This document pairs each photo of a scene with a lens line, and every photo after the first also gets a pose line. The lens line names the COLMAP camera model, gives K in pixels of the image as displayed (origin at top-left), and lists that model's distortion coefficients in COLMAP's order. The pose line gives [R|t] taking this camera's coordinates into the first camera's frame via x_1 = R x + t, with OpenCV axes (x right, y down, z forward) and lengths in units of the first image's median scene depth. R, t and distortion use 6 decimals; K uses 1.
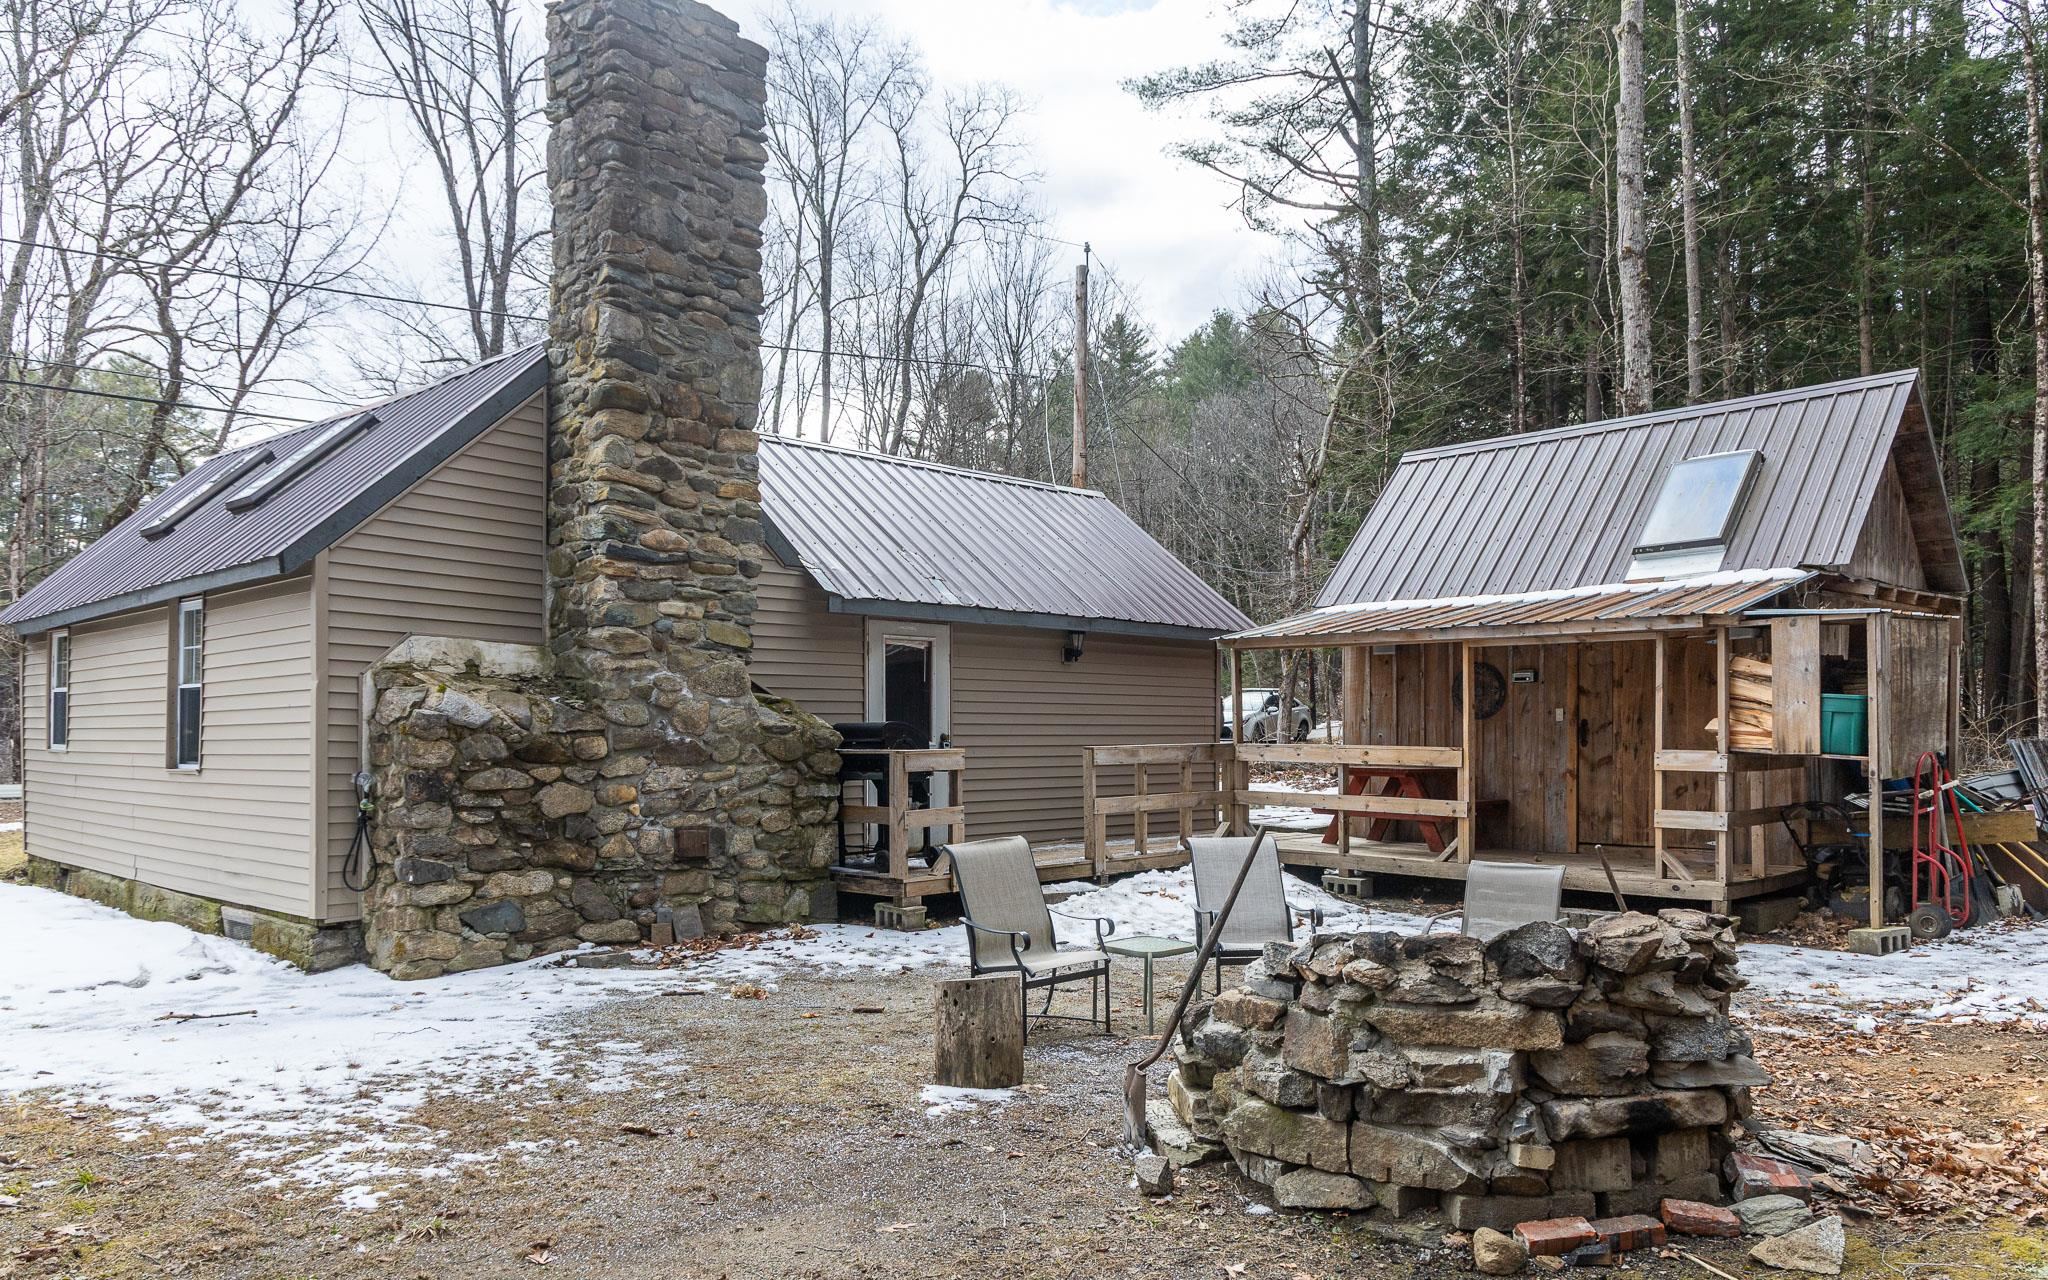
lens RADIAL K [[1412.8, 0, 1024.2], [0, 1412.8, 678.9], [0, 0, 1]] dist [0.000096, 0.000610]
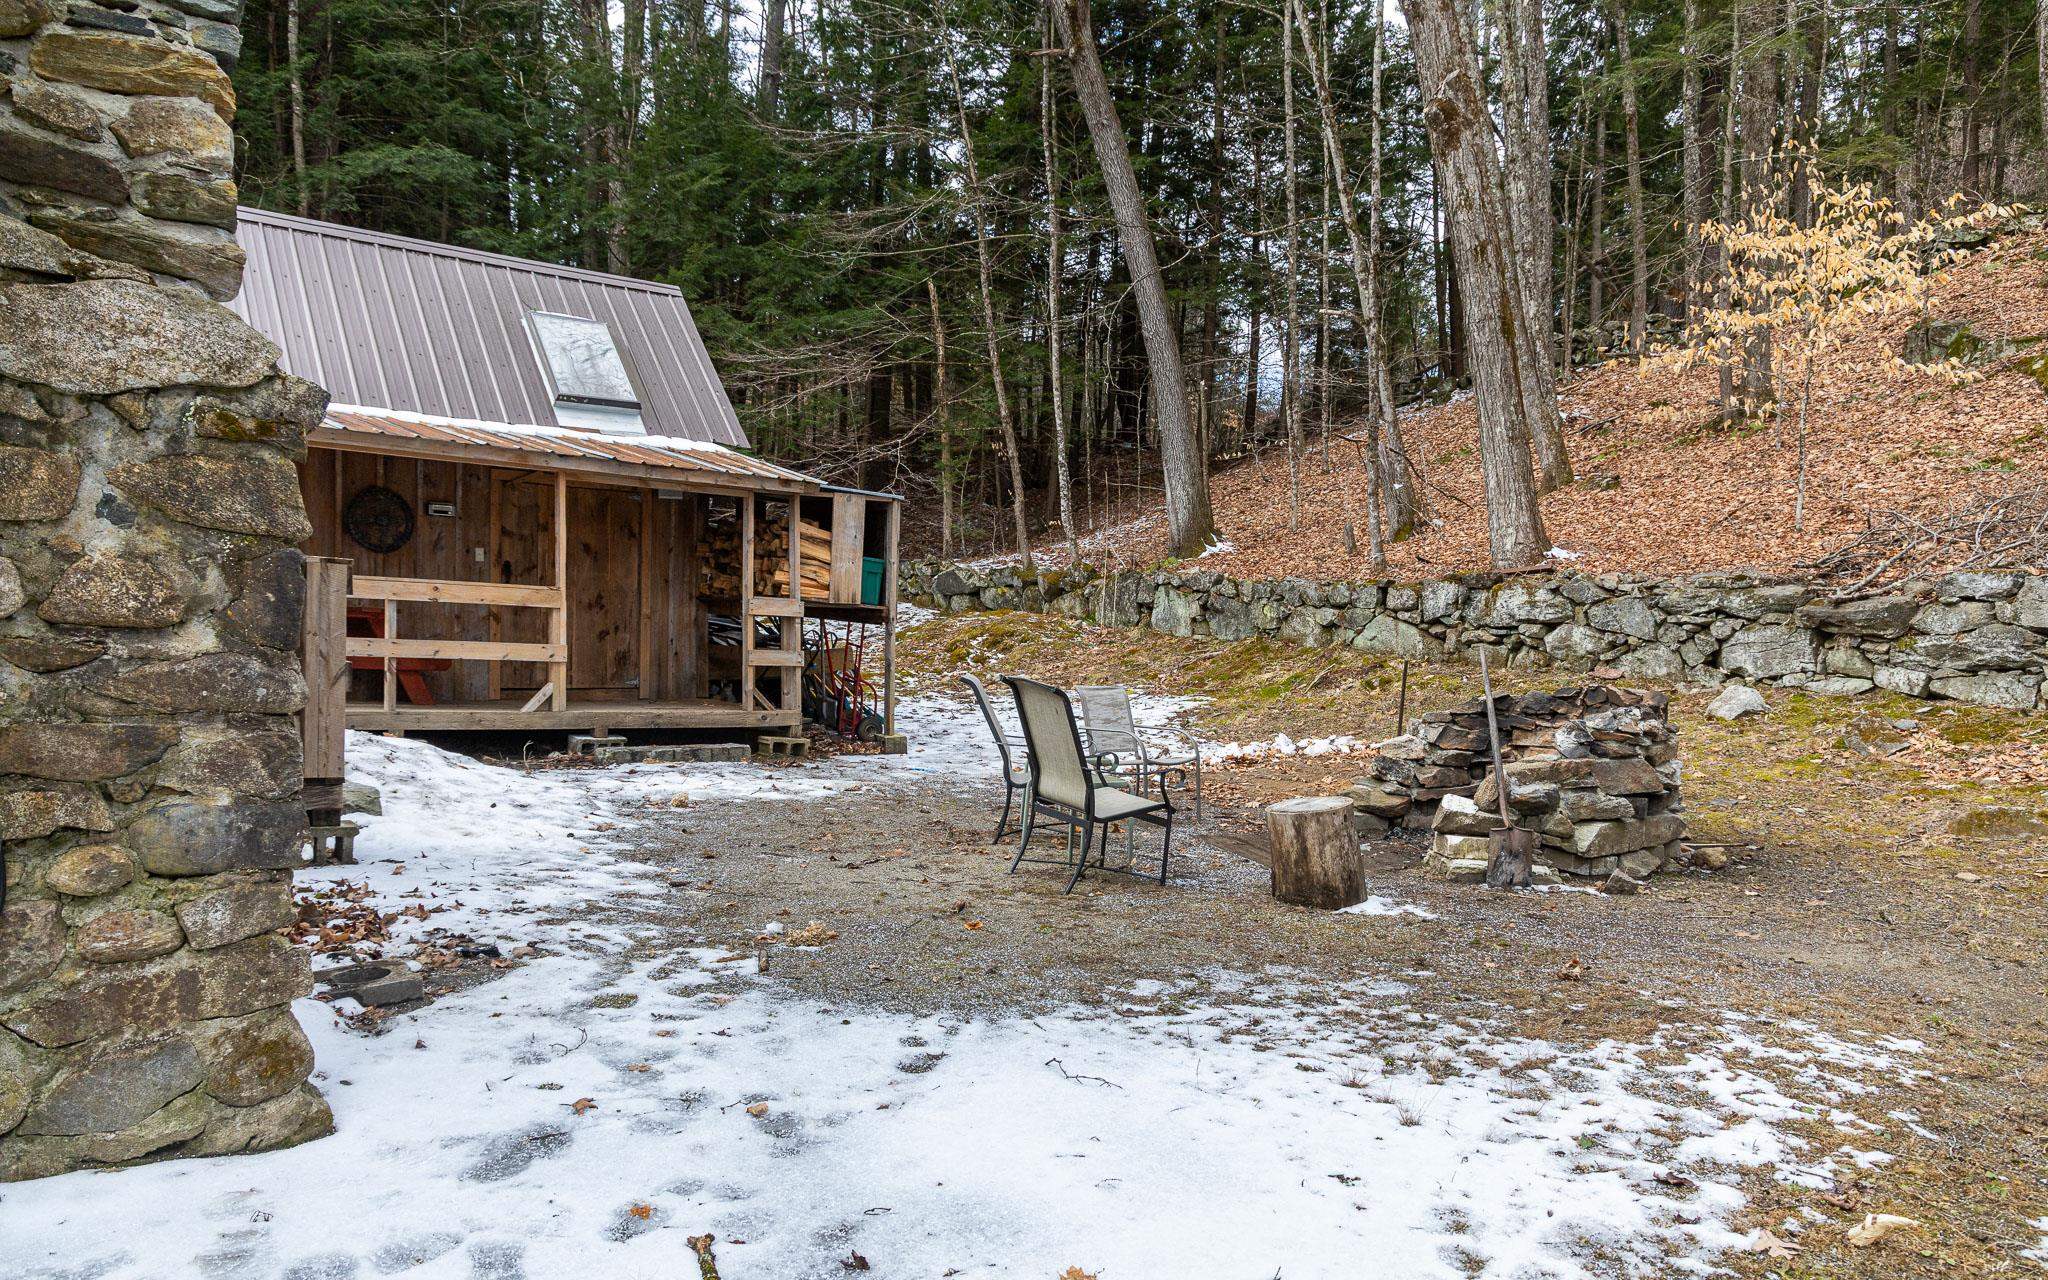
lens RADIAL K [[1412.8, 0, 1024.2], [0, 1412.8, 678.9], [0, 0, 1]] dist [0.000096, 0.000610]
pose [[0.115325, -0.027005, 0.992961, -0.681918], [-0.074124, 0.996609, 0.035713, 0.062666], [-0.990558, -0.077721, 0.112932, 0.695343]]
